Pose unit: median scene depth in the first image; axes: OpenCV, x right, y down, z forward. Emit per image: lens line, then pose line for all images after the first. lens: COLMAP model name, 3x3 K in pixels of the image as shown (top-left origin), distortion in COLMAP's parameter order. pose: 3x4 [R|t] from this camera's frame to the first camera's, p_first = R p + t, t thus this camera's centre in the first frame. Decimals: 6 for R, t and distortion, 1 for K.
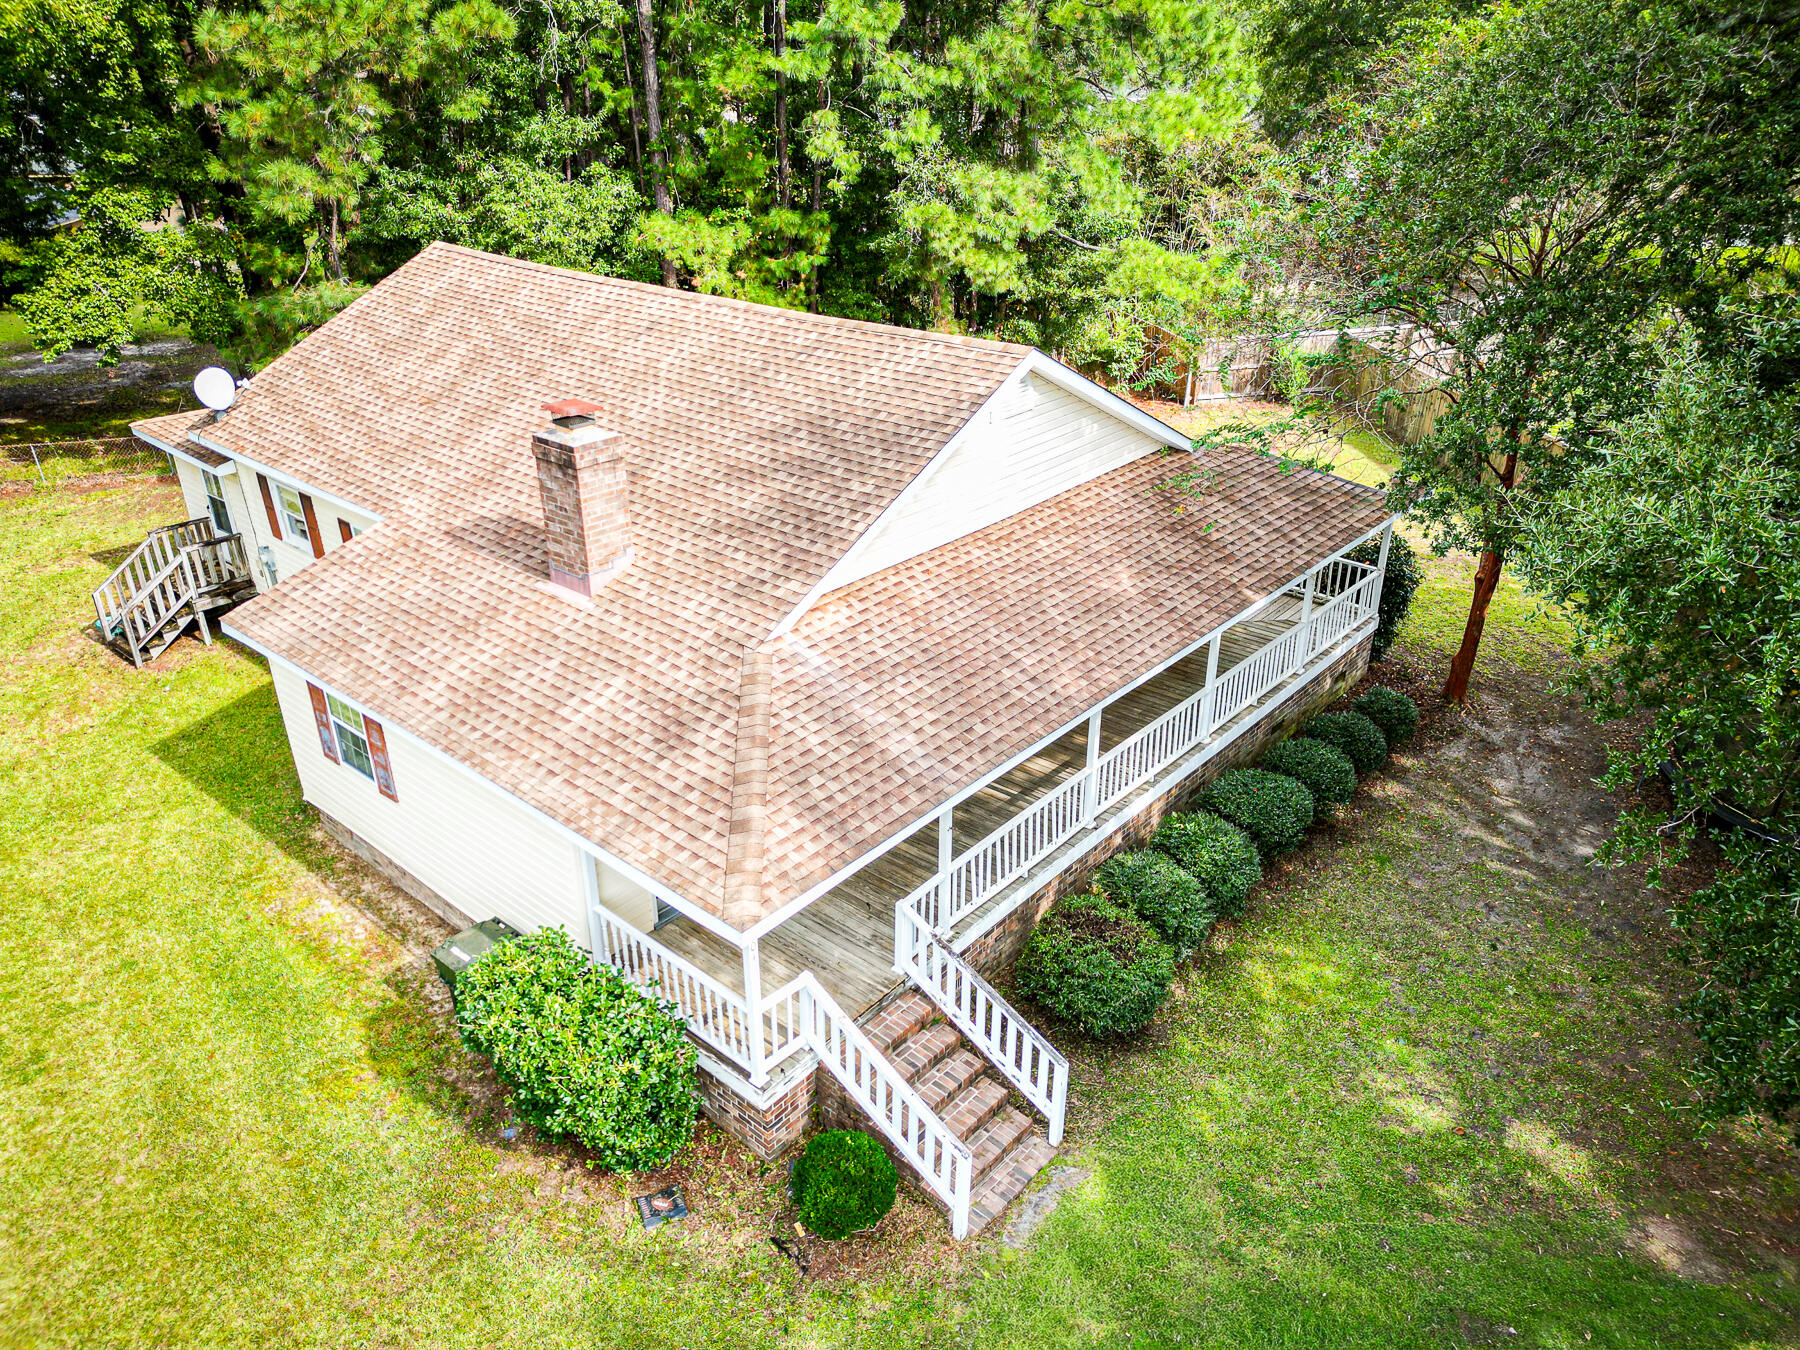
lens RADIAL K [[1266.6, 0, 903.2], [0, 1266.6, 681.9], [0, 0, 1]] dist [0.037495, -0.024445]
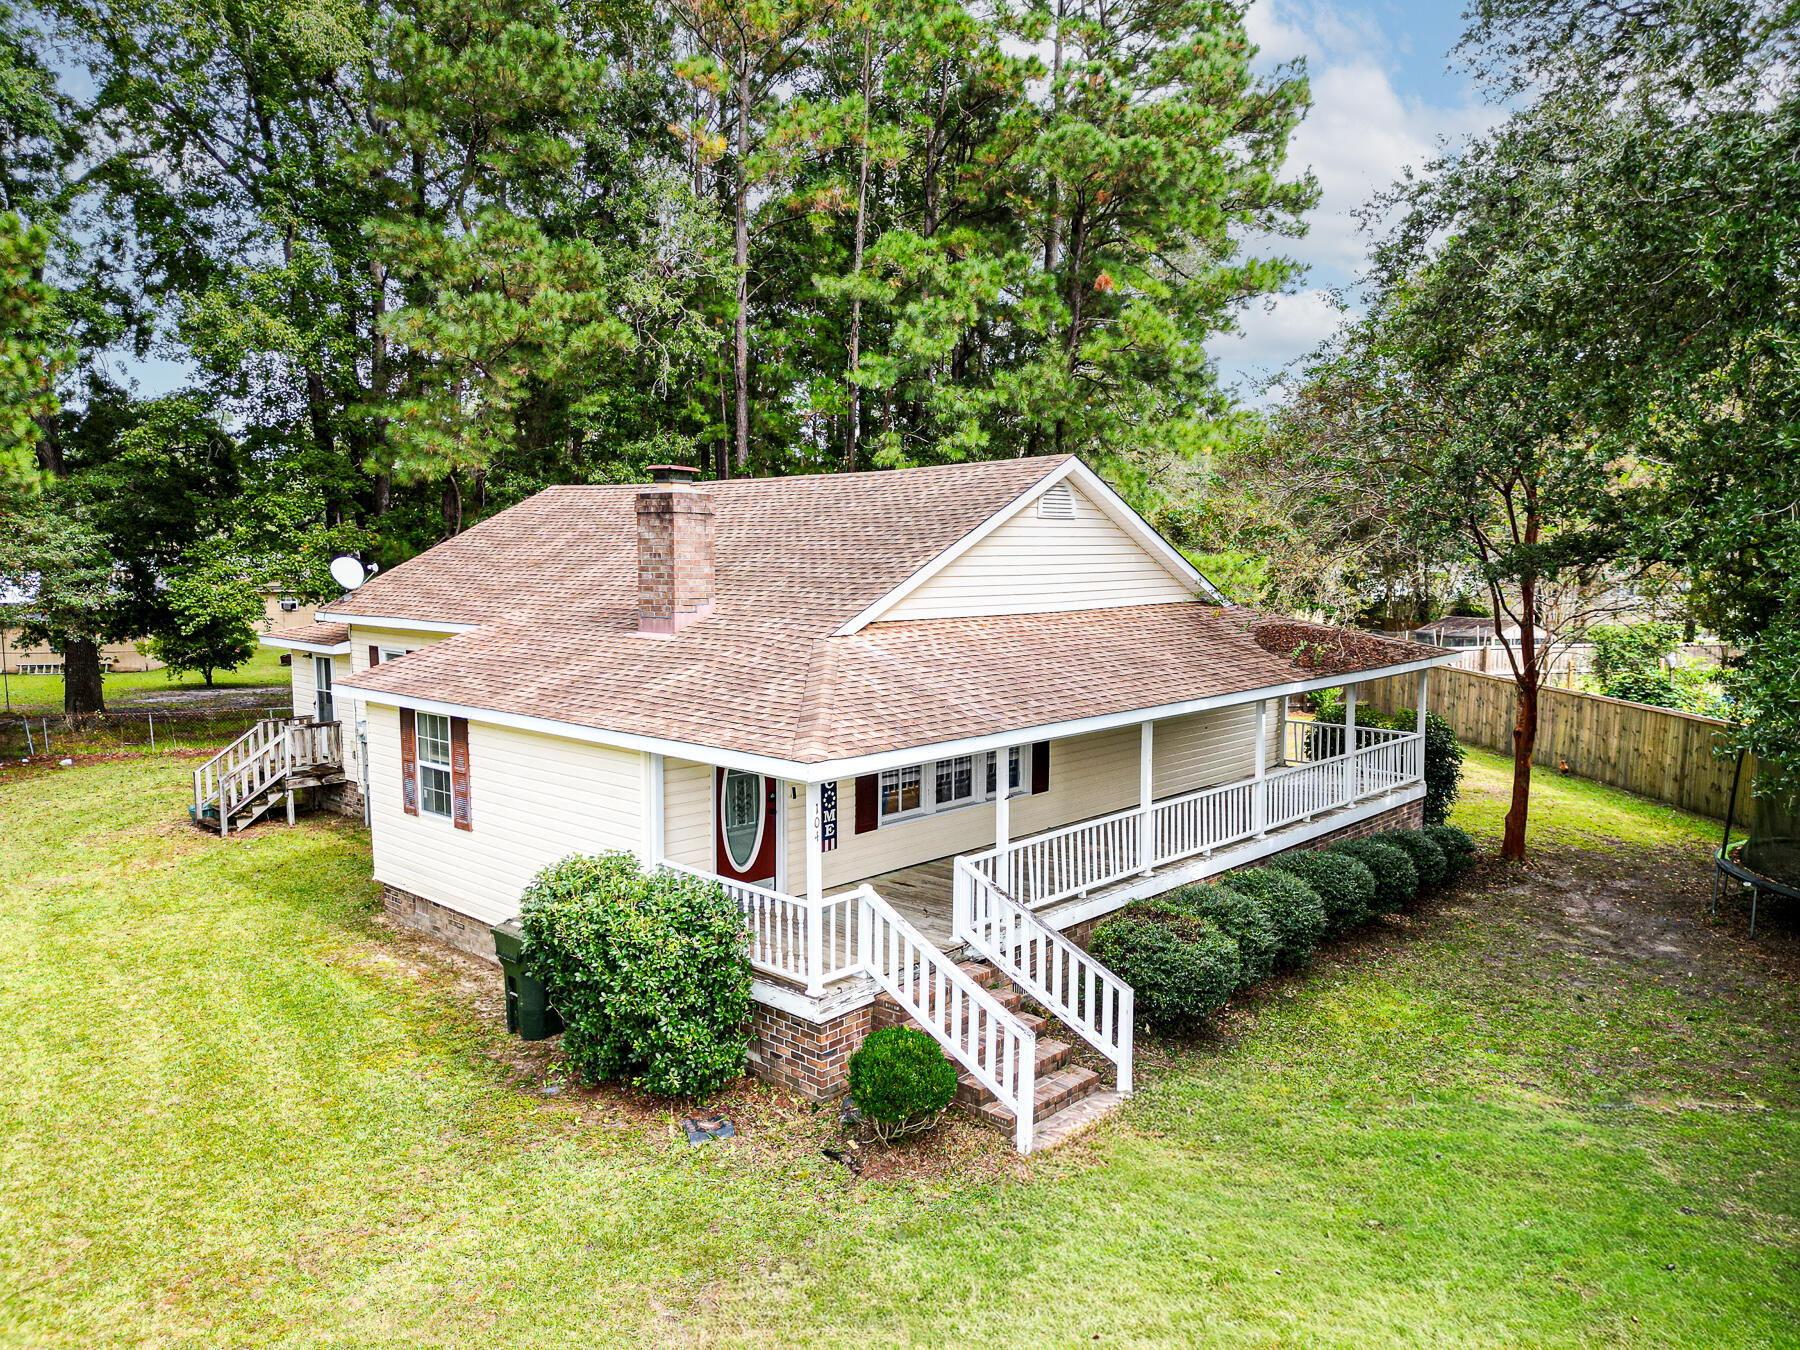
lens RADIAL K [[1266.6, 0, 909.8], [0, 1266.6, 641.4], [0, 0, 1]] dist [0.037495, -0.024445]
pose [[0.999369, -0.001771, -0.035469, -0.004247], [-0.011550, 0.928254, -0.371768, 0.330137], [0.033582, 0.371944, 0.927648, -0.004323]]
